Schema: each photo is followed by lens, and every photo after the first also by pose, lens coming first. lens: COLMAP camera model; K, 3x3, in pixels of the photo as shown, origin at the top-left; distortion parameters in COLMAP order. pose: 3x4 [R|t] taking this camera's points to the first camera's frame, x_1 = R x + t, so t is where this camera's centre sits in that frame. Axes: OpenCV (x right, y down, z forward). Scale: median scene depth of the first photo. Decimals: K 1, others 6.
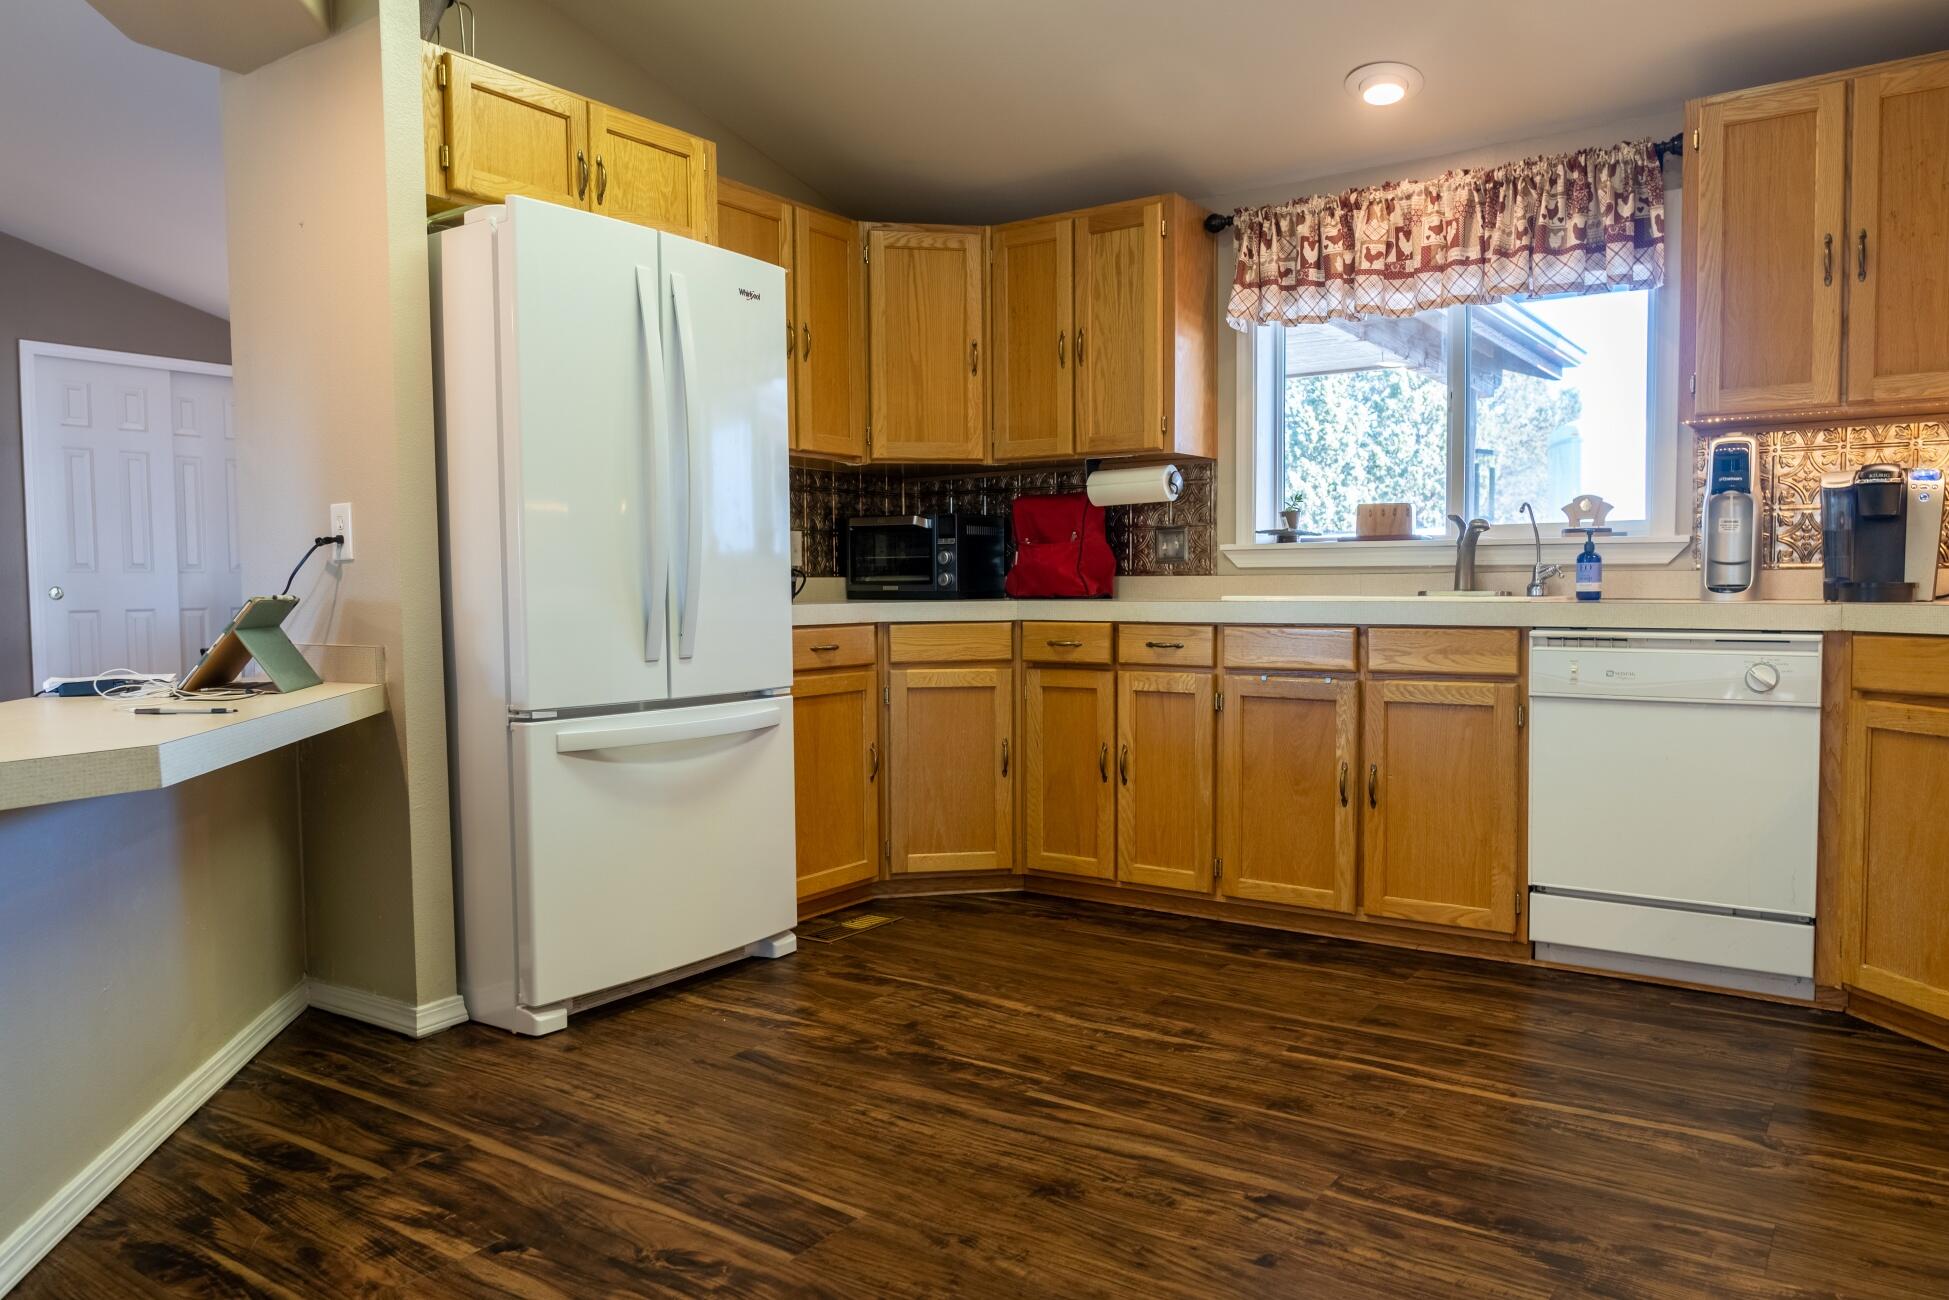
lens RADIAL K [[1378.2, 0, 959.9], [0, 1378.2, 655.9], [0, 0, 1]] dist [-0.002138, -0.005510]
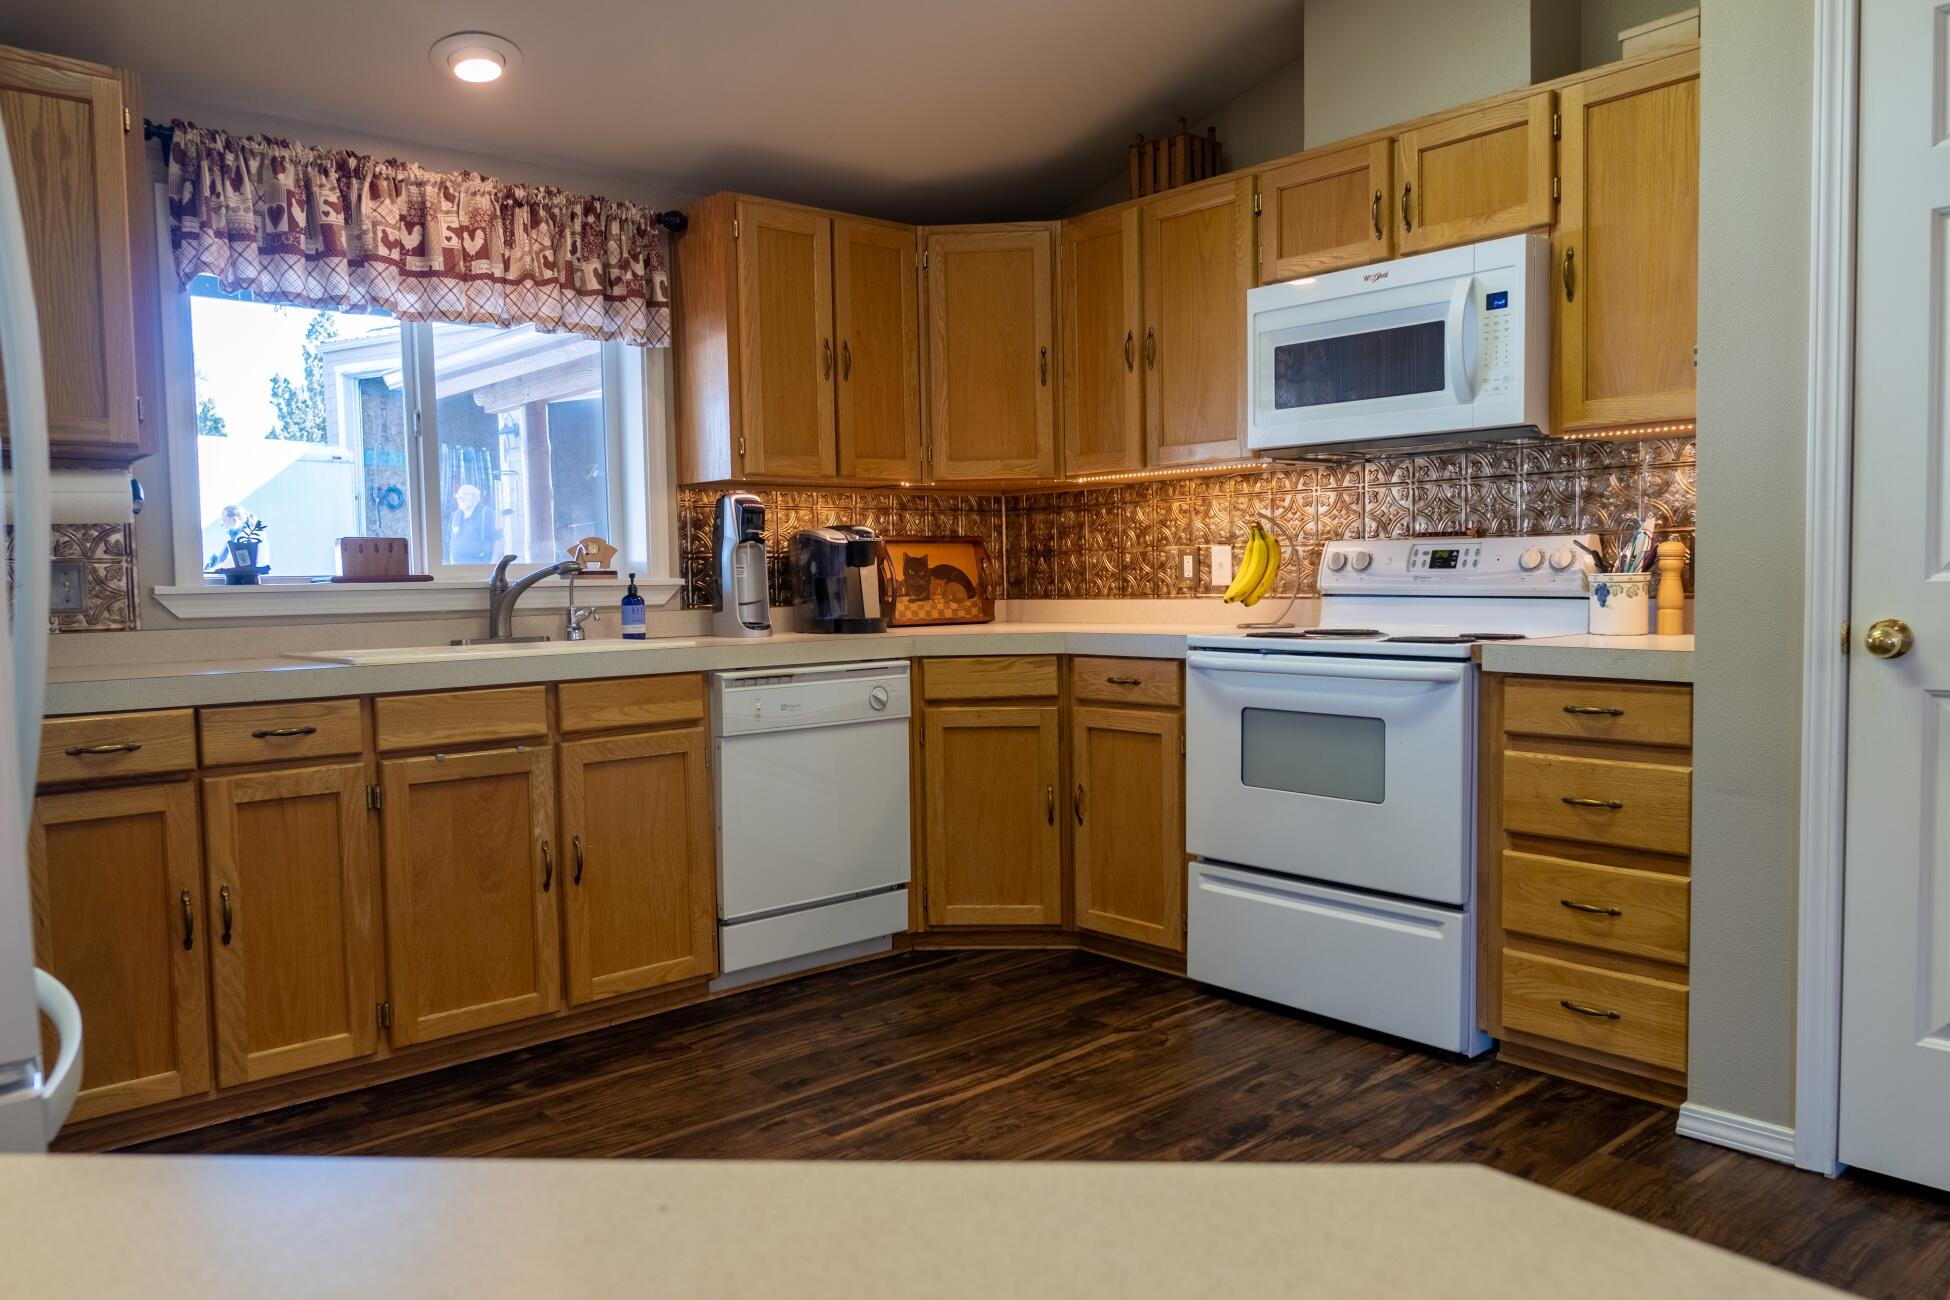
lens RADIAL K [[1378.9, 0, 1004.8], [0, 1378.9, 656.2], [0, 0, 1]] dist [-0.002138, -0.005510]
pose [[0.213220, -0.055392, 0.975433, -0.519545], [0.069318, 0.996733, 0.041449, -0.056757], [-0.974542, 0.058777, 0.216364, 0.544482]]
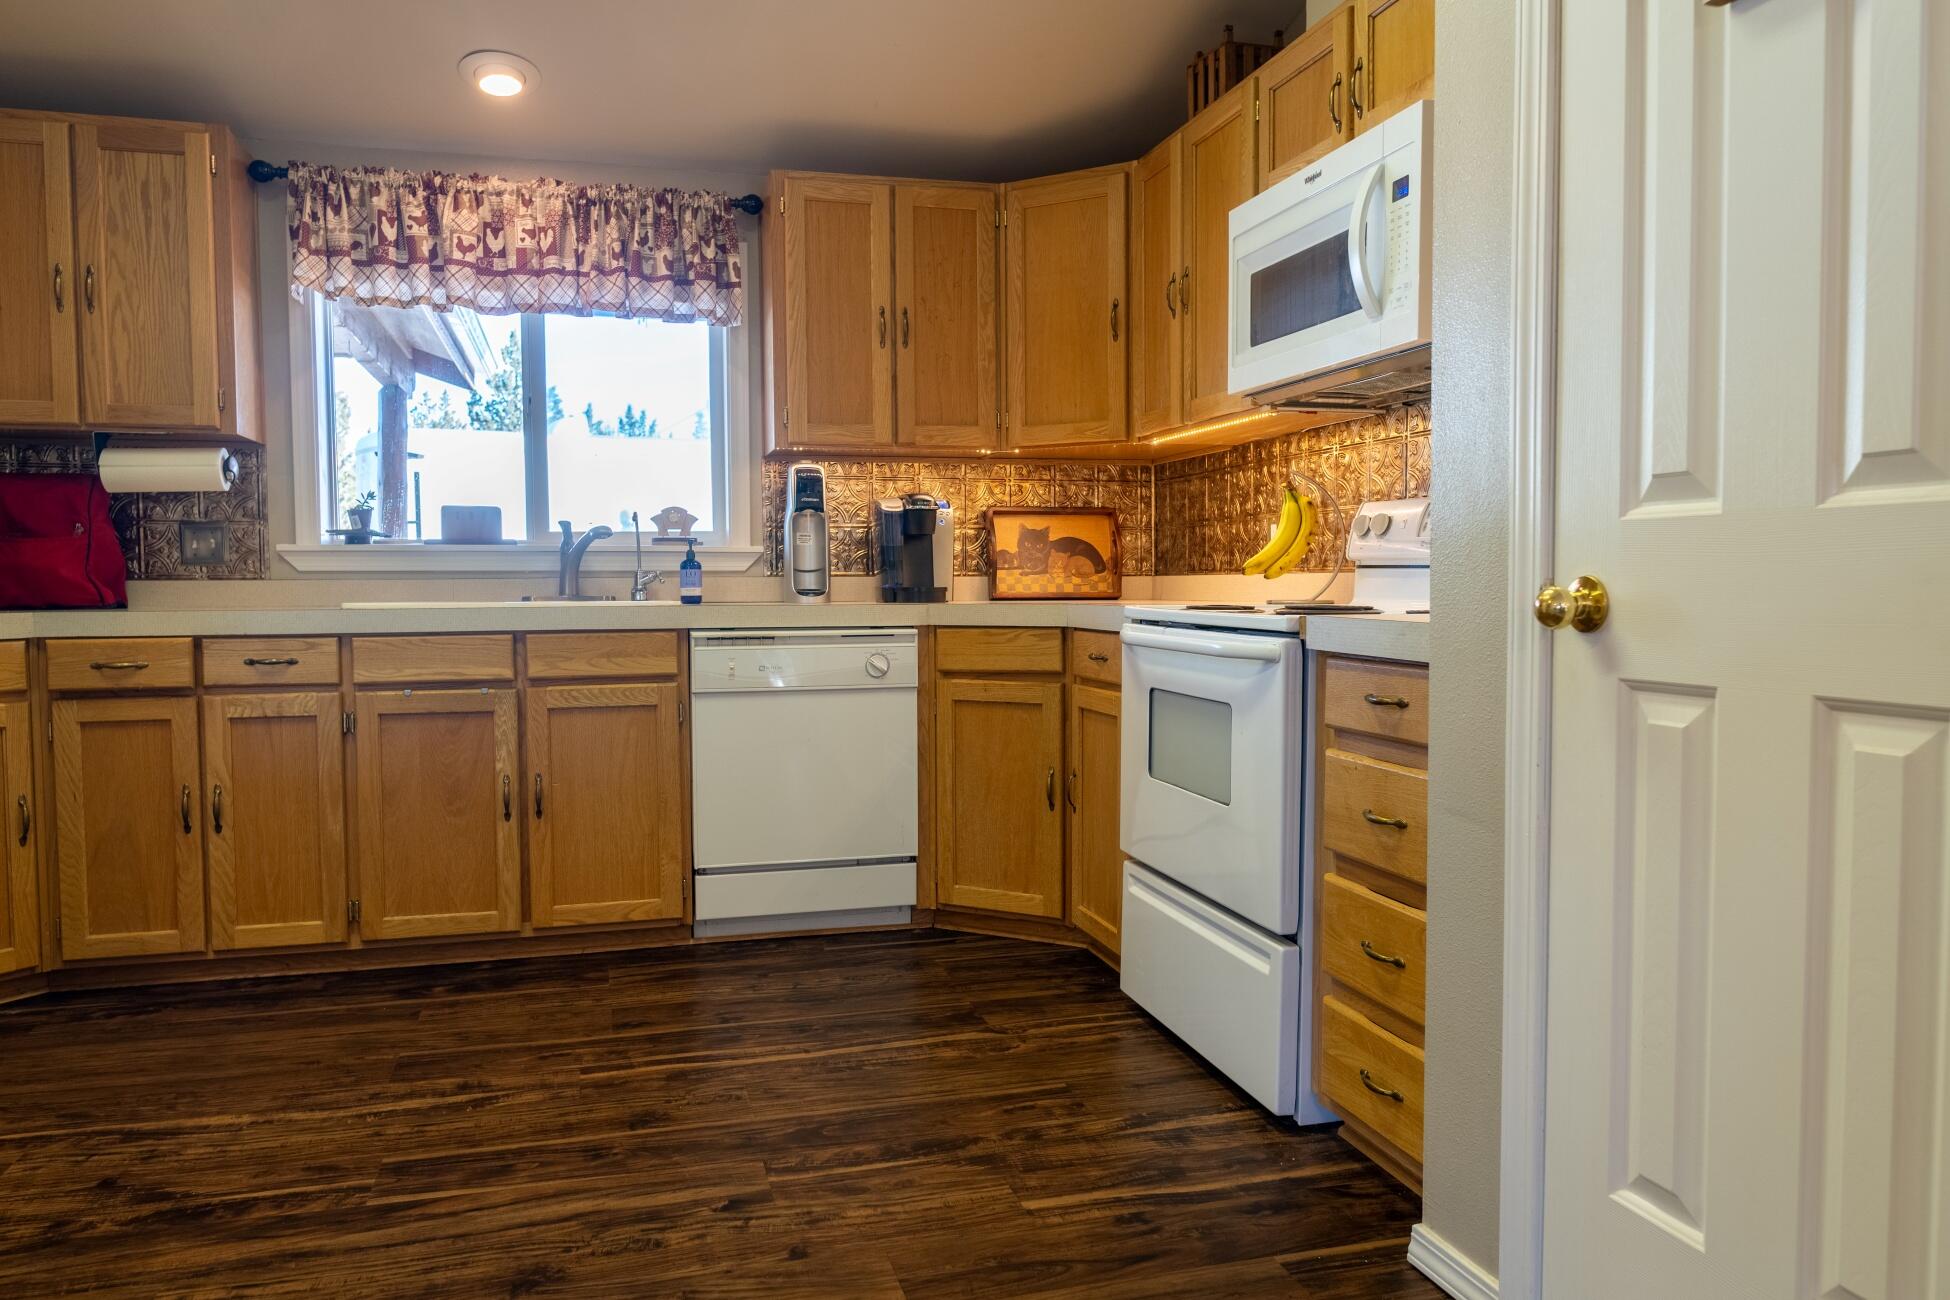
lens RADIAL K [[1378.9, 0, 1001.1], [0, 1378.9, 655.3], [0, 0, 1]] dist [-0.002138, -0.005510]
pose [[0.624437, -0.038313, 0.780135, -0.261414], [0.042684, 0.998978, 0.014895, -0.005833], [-0.779908, 0.023998, 0.625434, 0.134526]]
